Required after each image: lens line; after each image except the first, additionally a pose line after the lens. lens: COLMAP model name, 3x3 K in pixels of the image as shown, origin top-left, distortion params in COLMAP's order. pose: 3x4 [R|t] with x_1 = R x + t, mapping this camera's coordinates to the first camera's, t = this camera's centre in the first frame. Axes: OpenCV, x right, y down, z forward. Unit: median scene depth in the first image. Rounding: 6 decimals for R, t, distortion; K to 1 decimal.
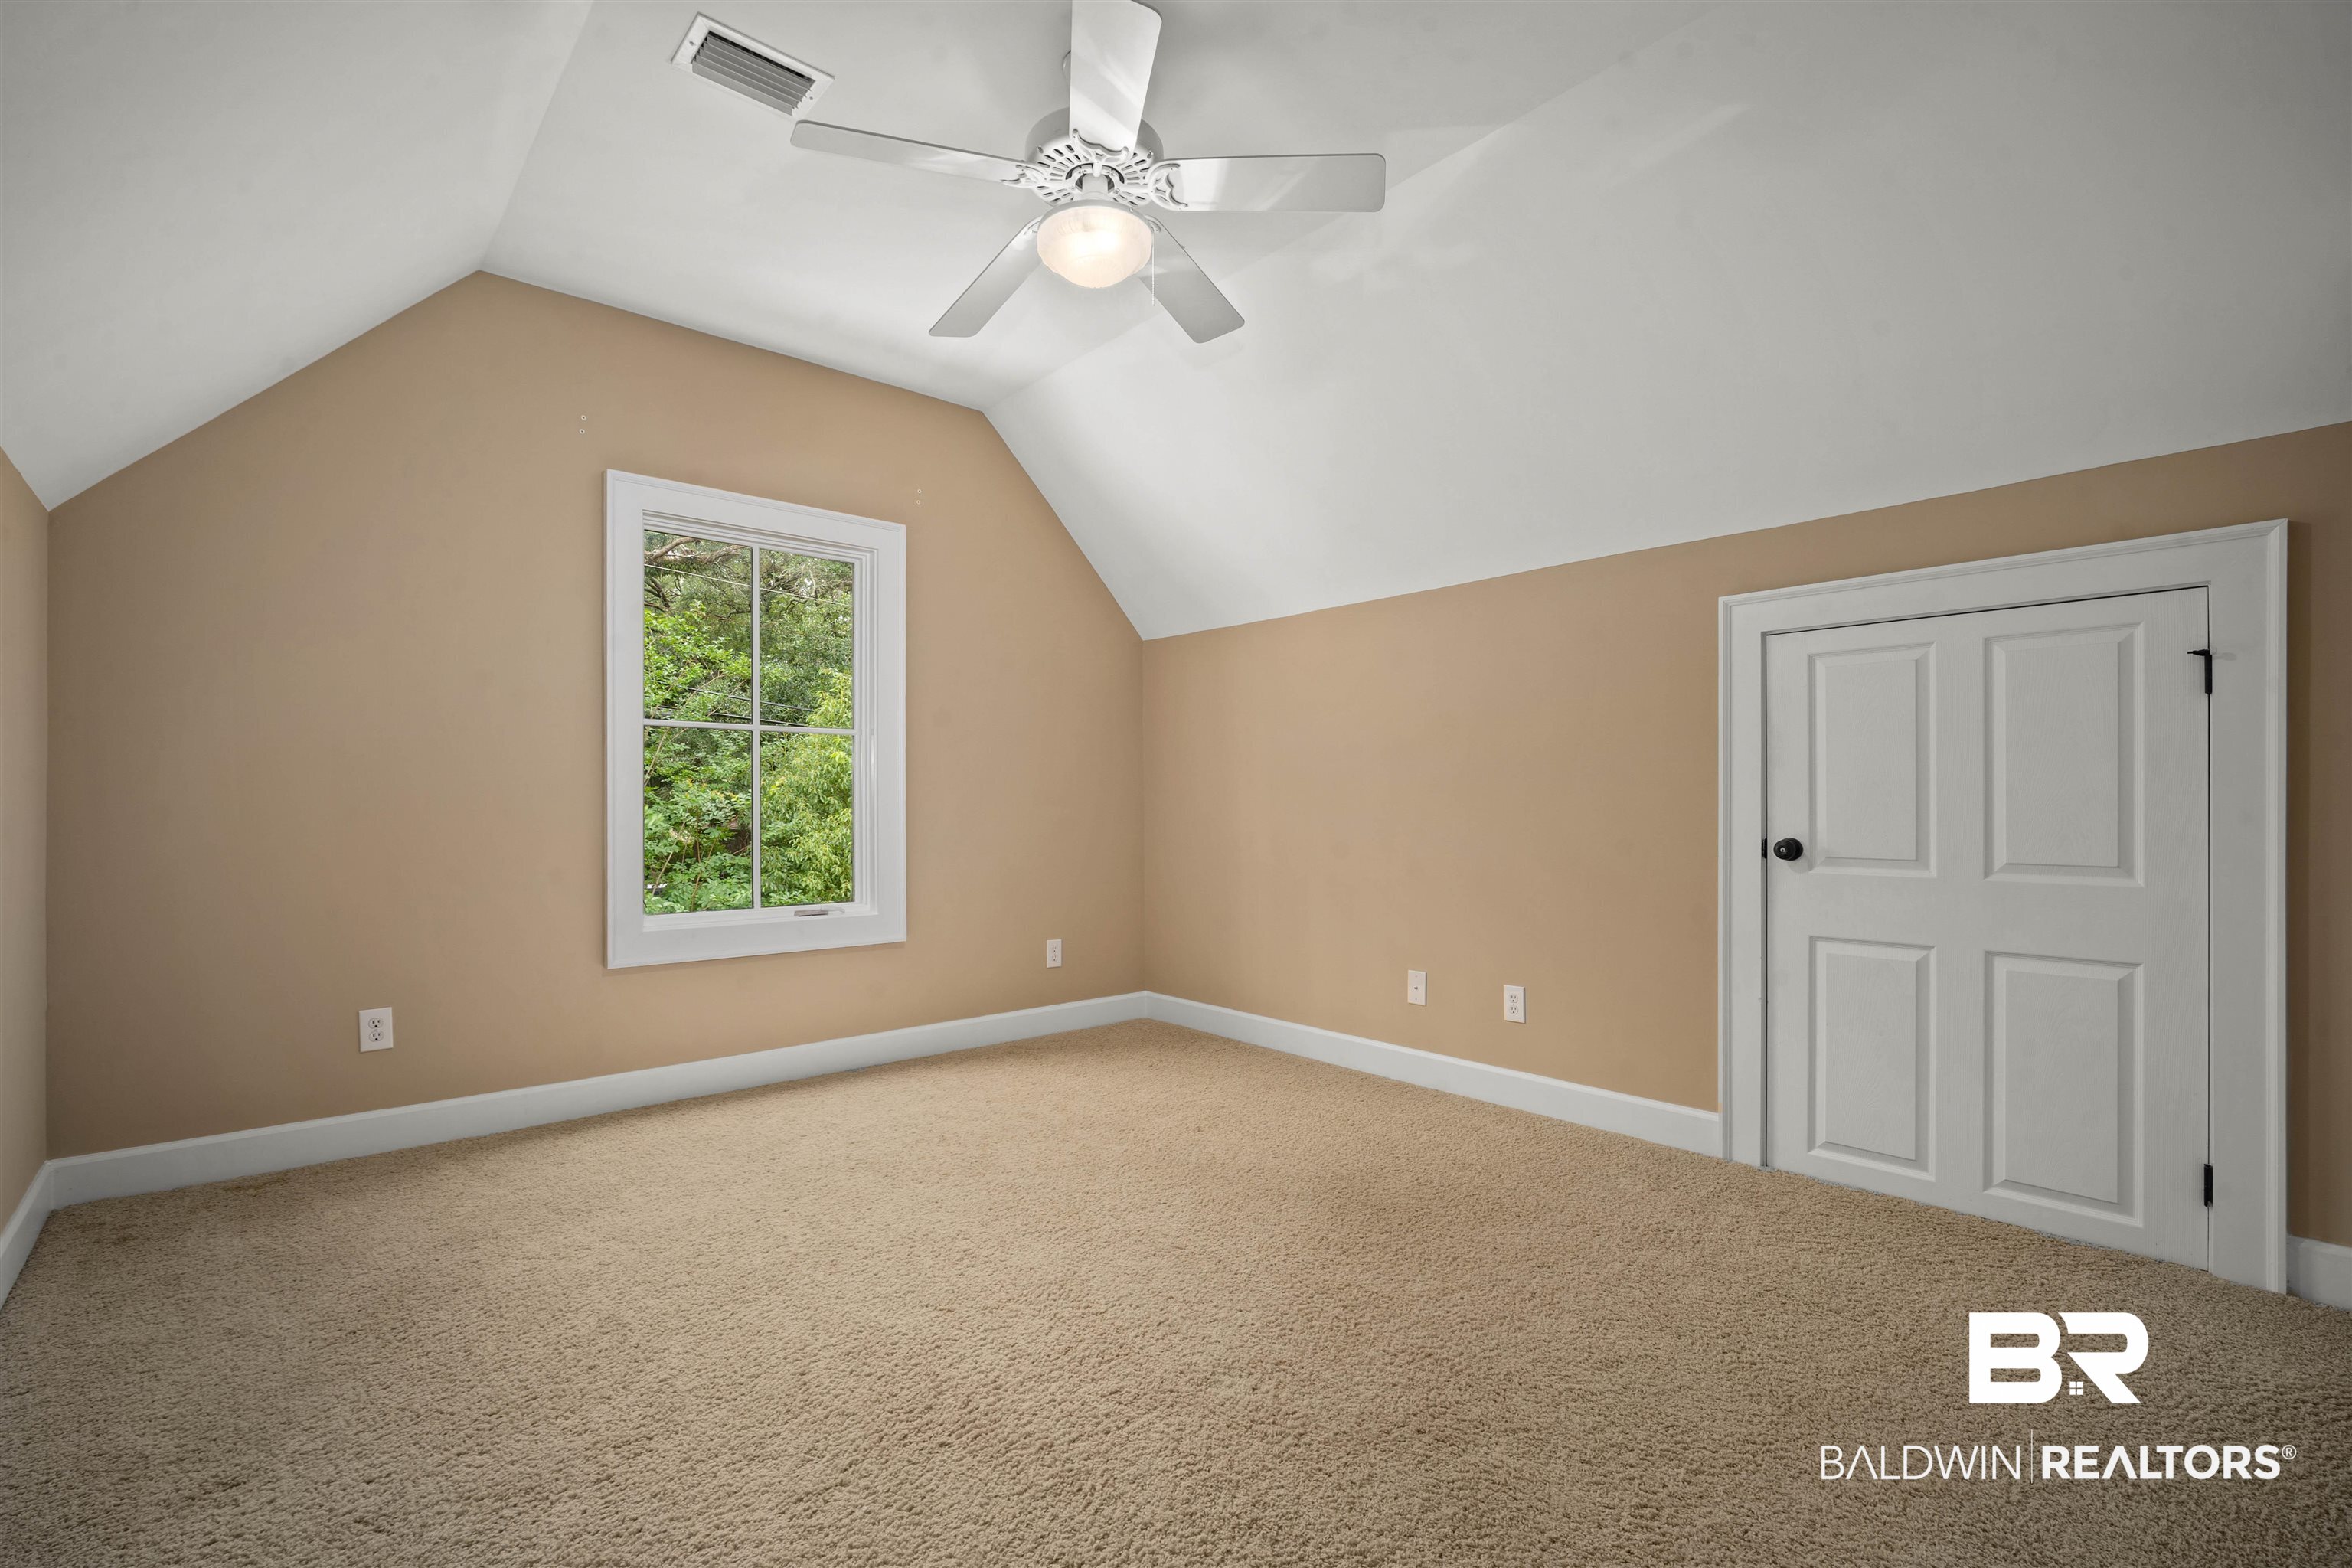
lens RADIAL K [[1037.6, 0, 1183.4], [0, 1037.6, 803.3], [0, 0, 1]] dist [-0.010055, 0.002968]
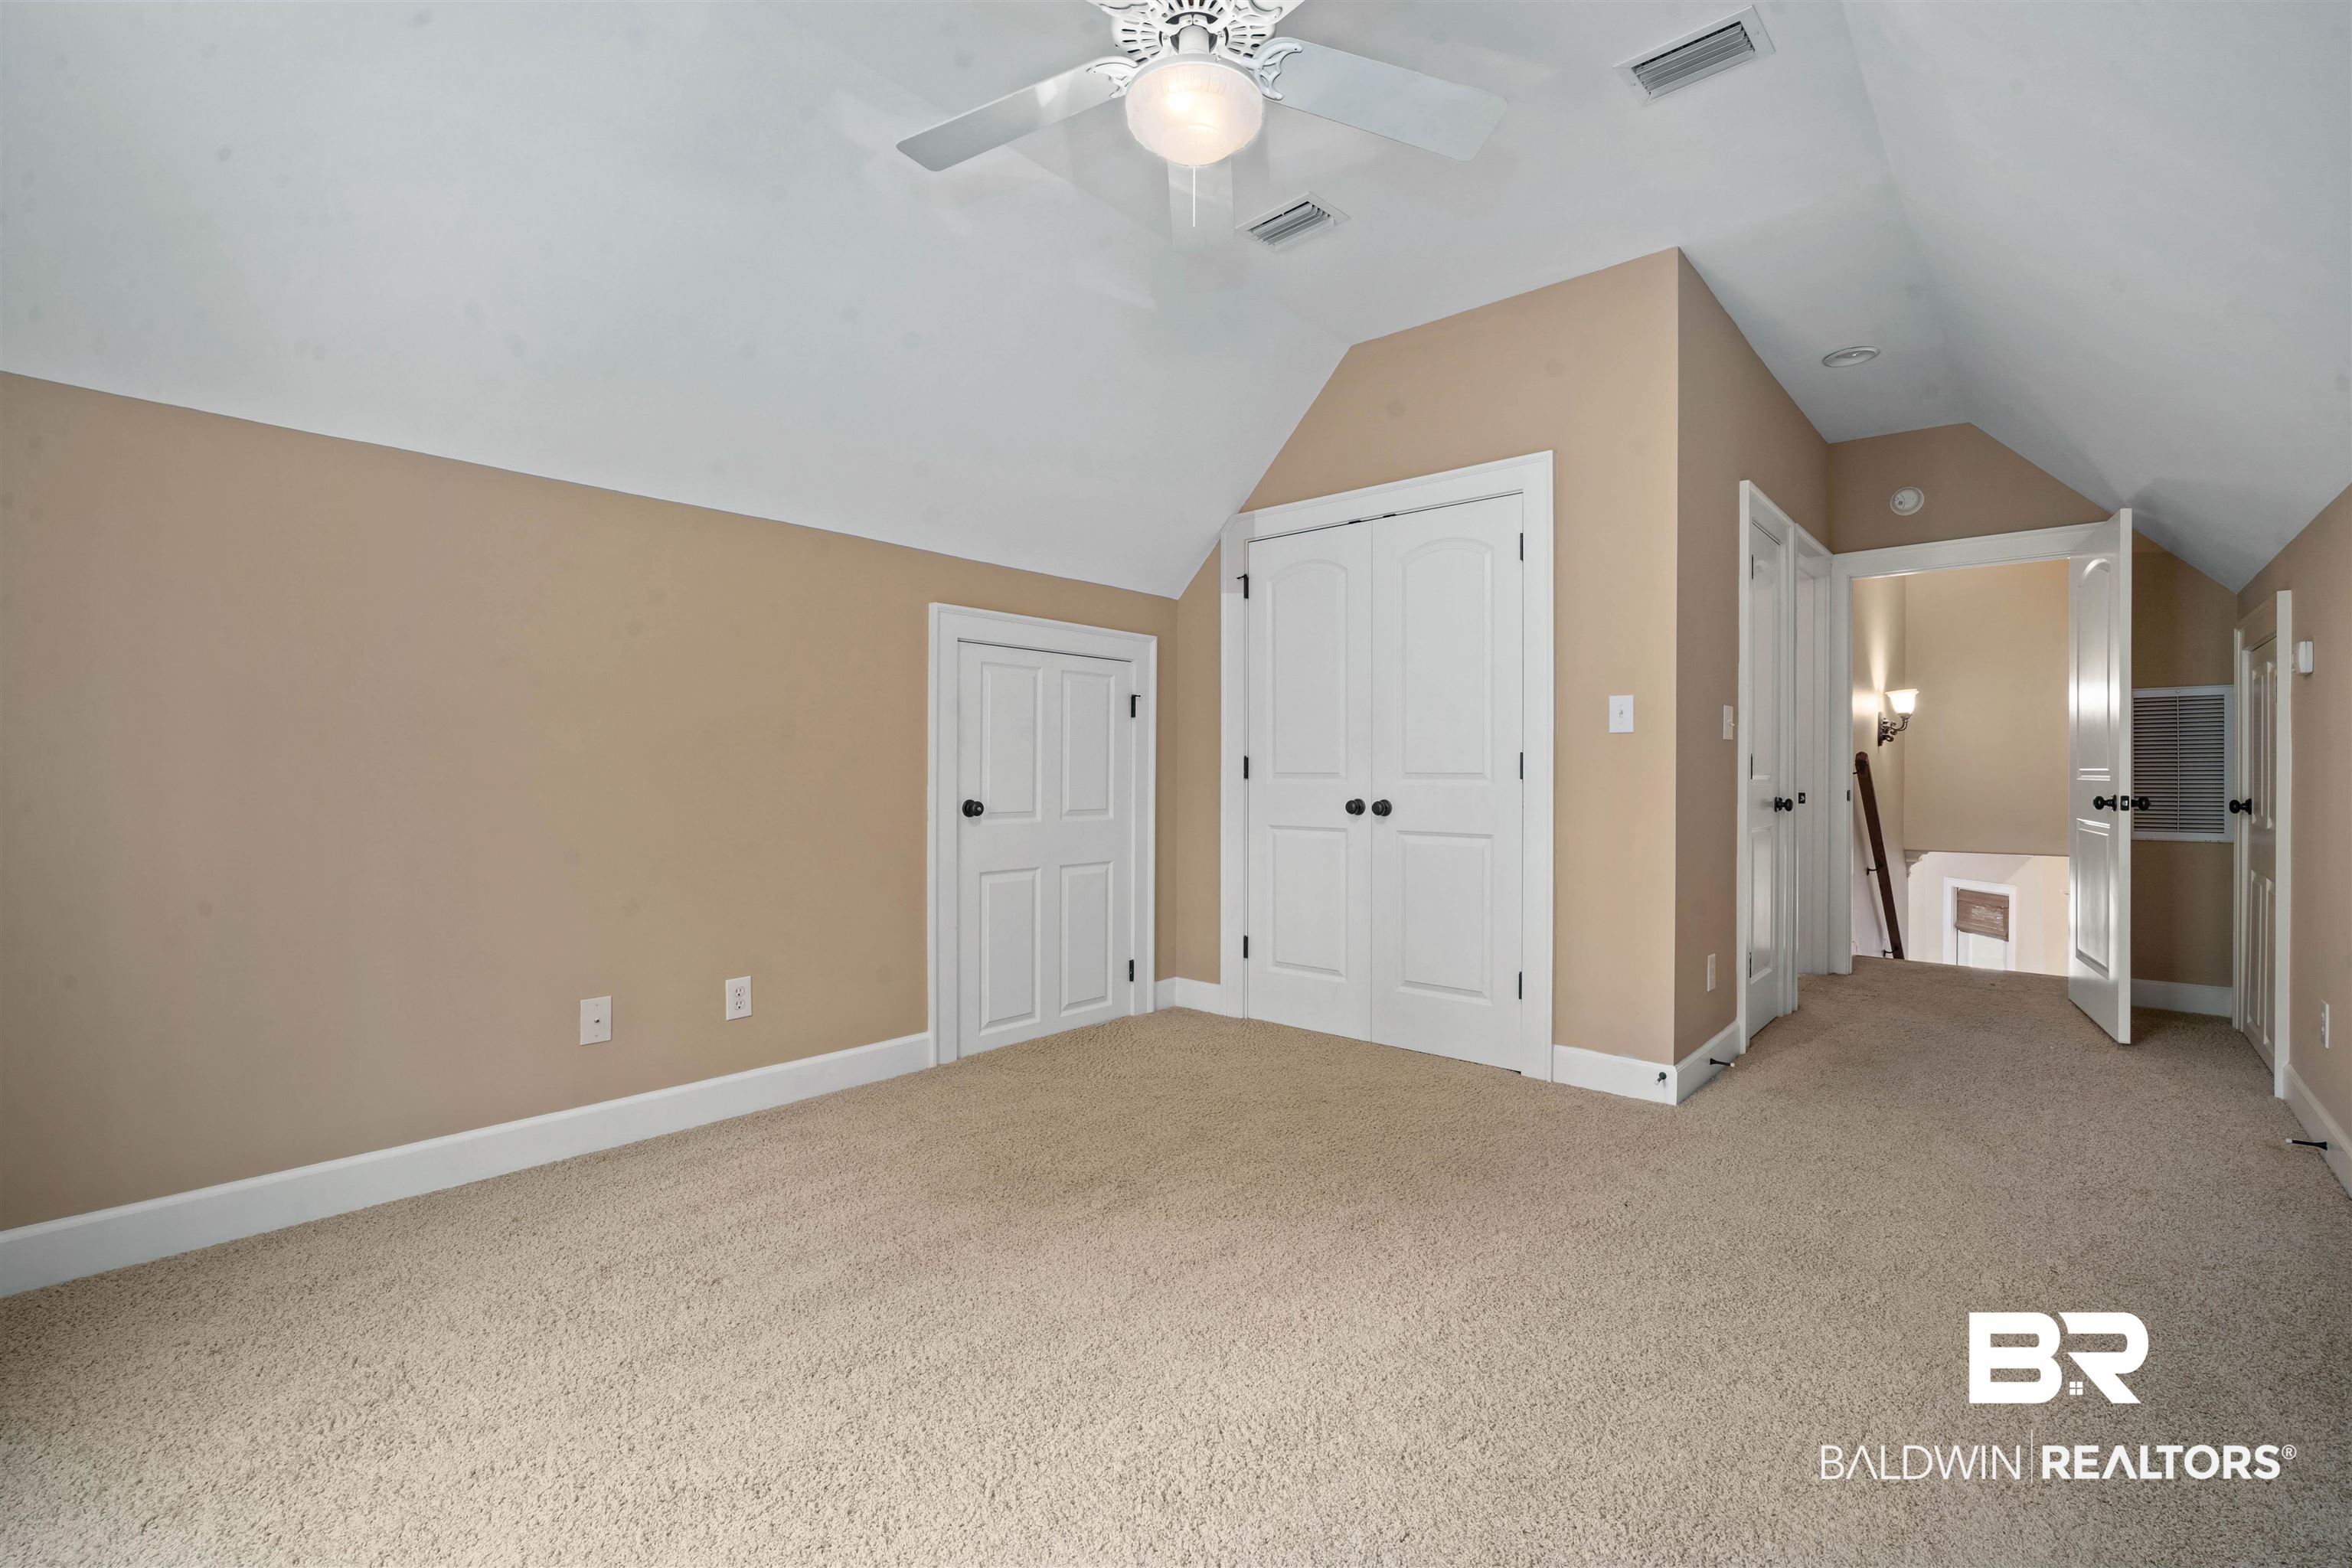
lens RADIAL K [[1037.6, 0, 1183.4], [0, 1037.6, 773.7], [0, 0, 1]] dist [-0.010055, 0.002968]
pose [[-0.133943, 0.002579, 0.990986, -0.744176], [-0.002878, 0.999991, -0.002991, 0.004095], [-0.990985, -0.003253, -0.133934, 0.906839]]
